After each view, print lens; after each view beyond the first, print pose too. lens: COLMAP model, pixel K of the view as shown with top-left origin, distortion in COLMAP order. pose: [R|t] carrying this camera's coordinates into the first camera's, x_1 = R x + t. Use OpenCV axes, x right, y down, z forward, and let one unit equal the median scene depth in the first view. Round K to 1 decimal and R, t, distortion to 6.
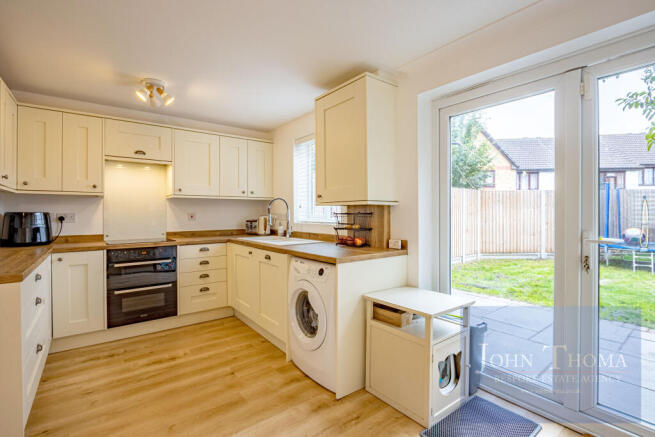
lens RADIAL K [[303.6, 0, 324.2], [0, 303.6, 215.0], [0, 0, 1]] dist [-0.021396, 0.001399]
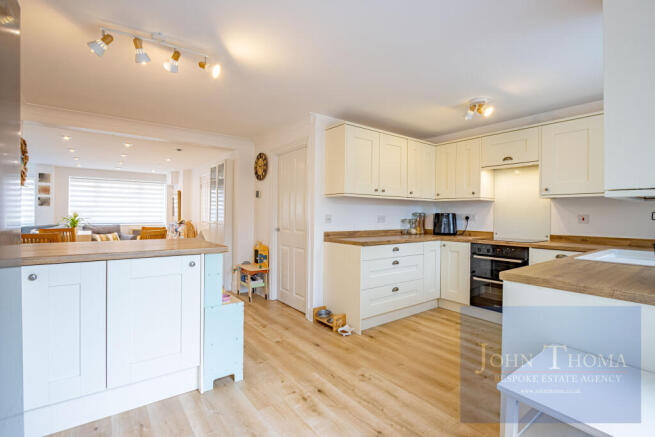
lens RADIAL K [[303.6, 0, 324.4], [0, 303.6, 213.7], [0, 0, 1]] dist [-0.021396, 0.001399]
pose [[-0.019786, -0.003429, -0.999798, 0.551360], [-0.020757, 0.999780, -0.003019, 0.010871], [0.999589, 0.020693, -0.019853, 0.397794]]
